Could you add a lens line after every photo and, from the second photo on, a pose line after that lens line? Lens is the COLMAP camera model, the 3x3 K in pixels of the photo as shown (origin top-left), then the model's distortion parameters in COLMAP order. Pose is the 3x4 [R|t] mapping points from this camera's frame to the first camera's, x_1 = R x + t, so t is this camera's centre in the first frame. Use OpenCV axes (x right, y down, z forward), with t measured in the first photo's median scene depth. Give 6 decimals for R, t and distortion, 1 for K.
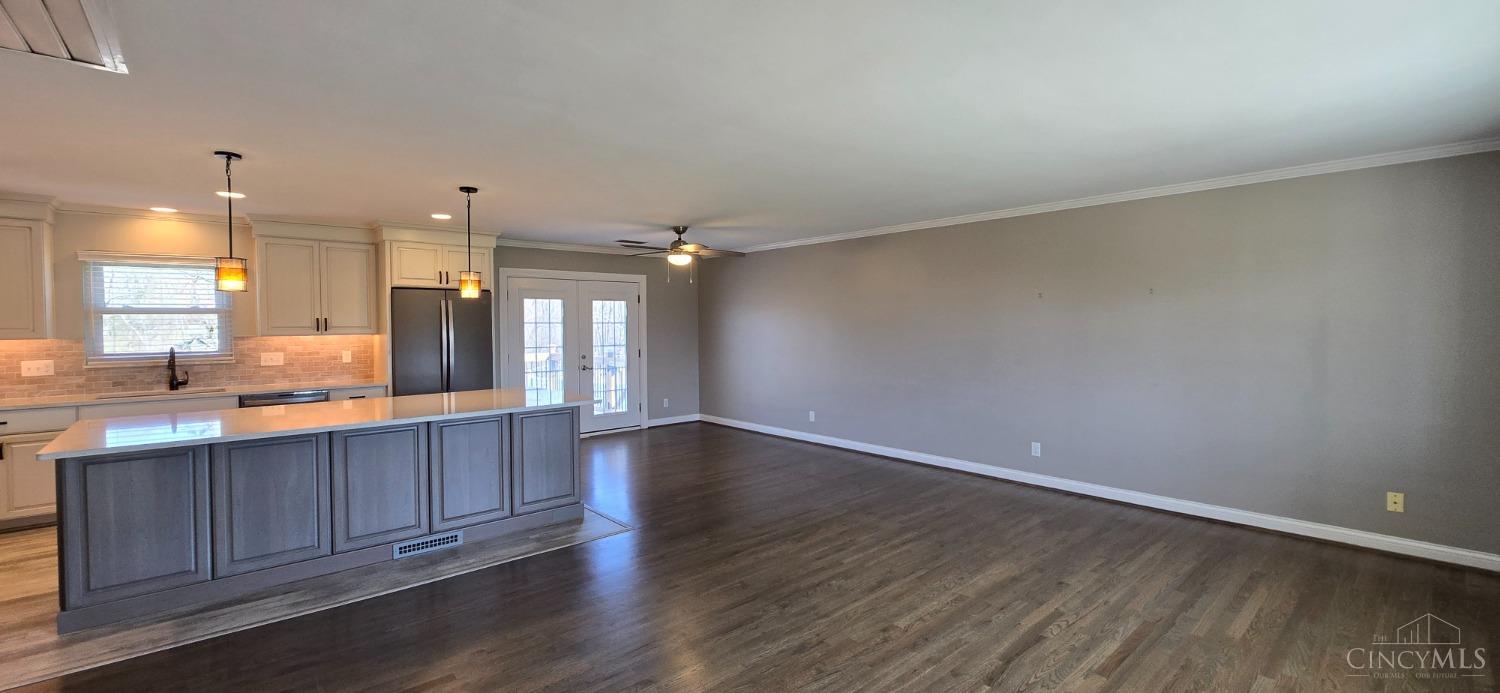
lens RADIAL K [[612.4, 0, 749.7], [0, 612.4, 338.5], [0, 0, 1]] dist [-0.001799, 0.001452]
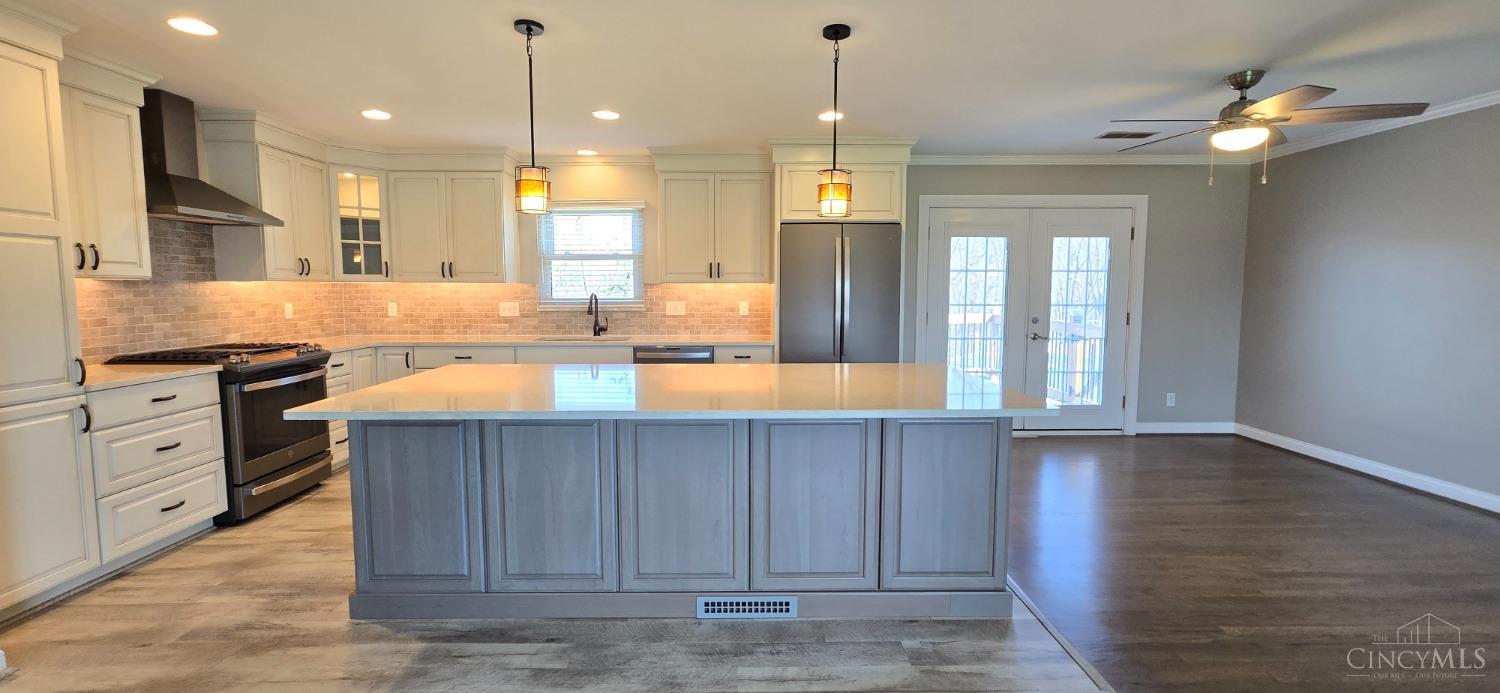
lens RADIAL K [[612.4, 0, 745.9], [0, 612.4, 336.4], [0, 0, 1]] dist [-0.001799, 0.001452]
pose [[0.753554, 0.060408, -0.654605, -0.091787], [-0.020439, 0.997441, 0.068516, 0.010682], [0.657068, -0.038251, 0.752860, 0.380501]]
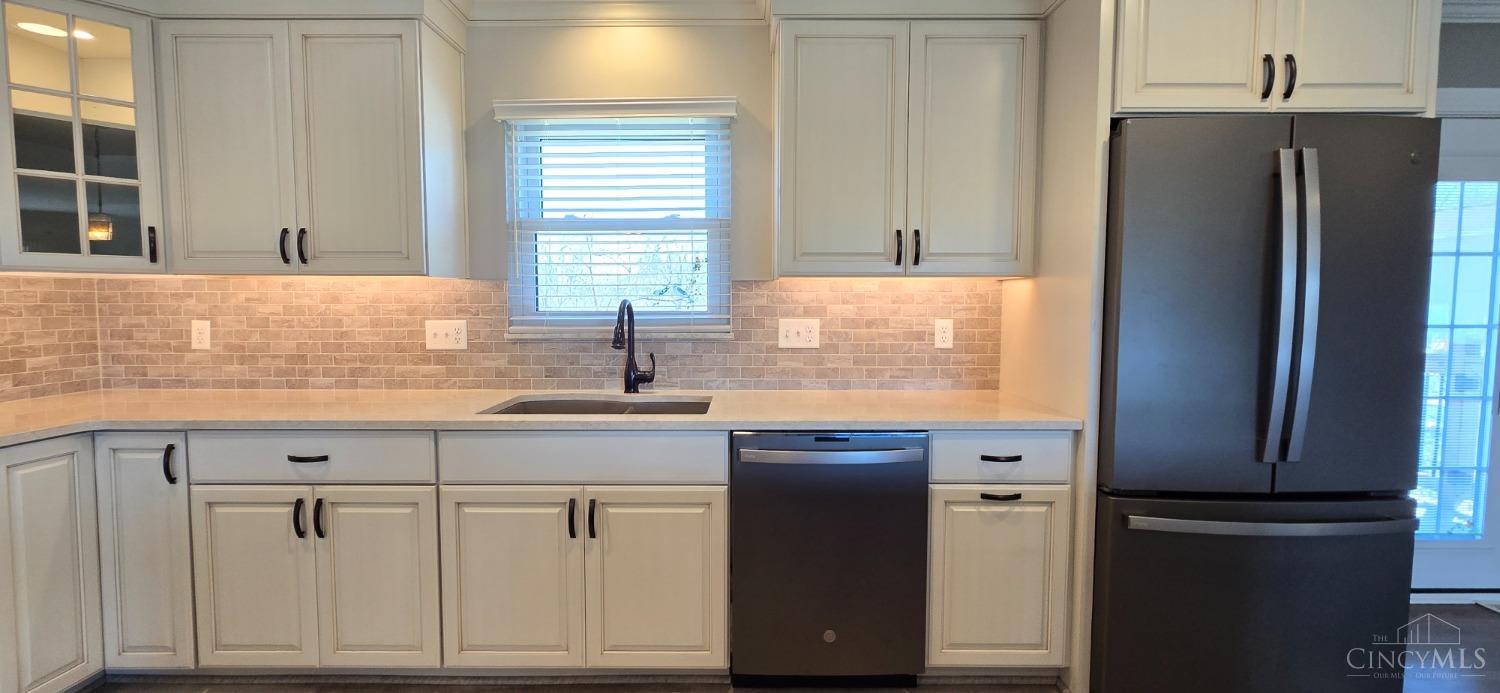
lens RADIAL K [[612.4, 0, 744.6], [0, 612.4, 336.3], [0, 0, 1]] dist [-0.001799, 0.001452]
pose [[0.740325, 0.047638, -0.670559, -0.533610], [-0.020959, 0.998637, 0.047805, 0.016481], [0.671923, -0.021337, 0.740314, 0.672725]]
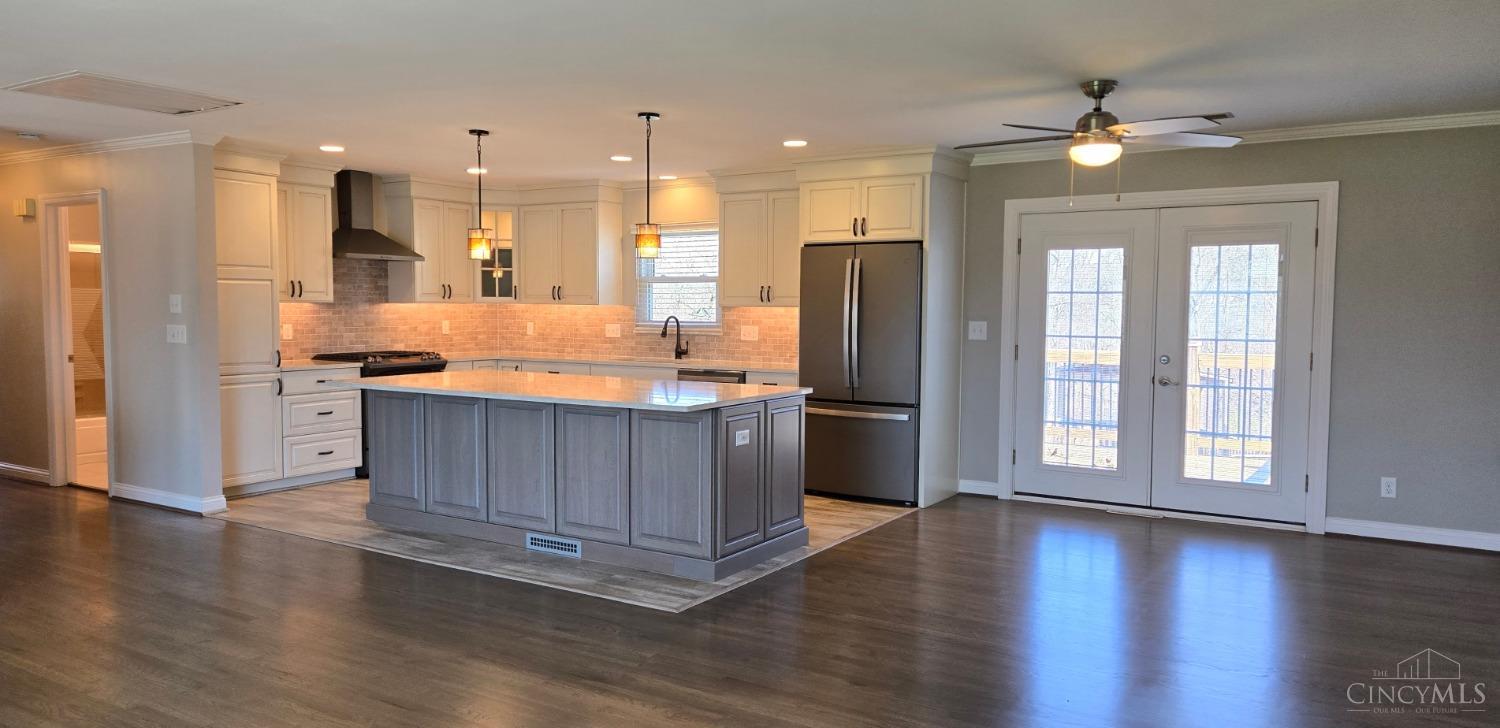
lens RADIAL K [[1051.0, 0, 738.7], [0, 1051.0, 369.1], [0, 0, 1]] dist [0.061606, -0.005569]
pose [[0.262482, 0.071634, -0.962274, 0.690203], [-0.028901, 0.997377, 0.066364, -0.014714], [0.964504, 0.010391, 0.263864, 0.607342]]
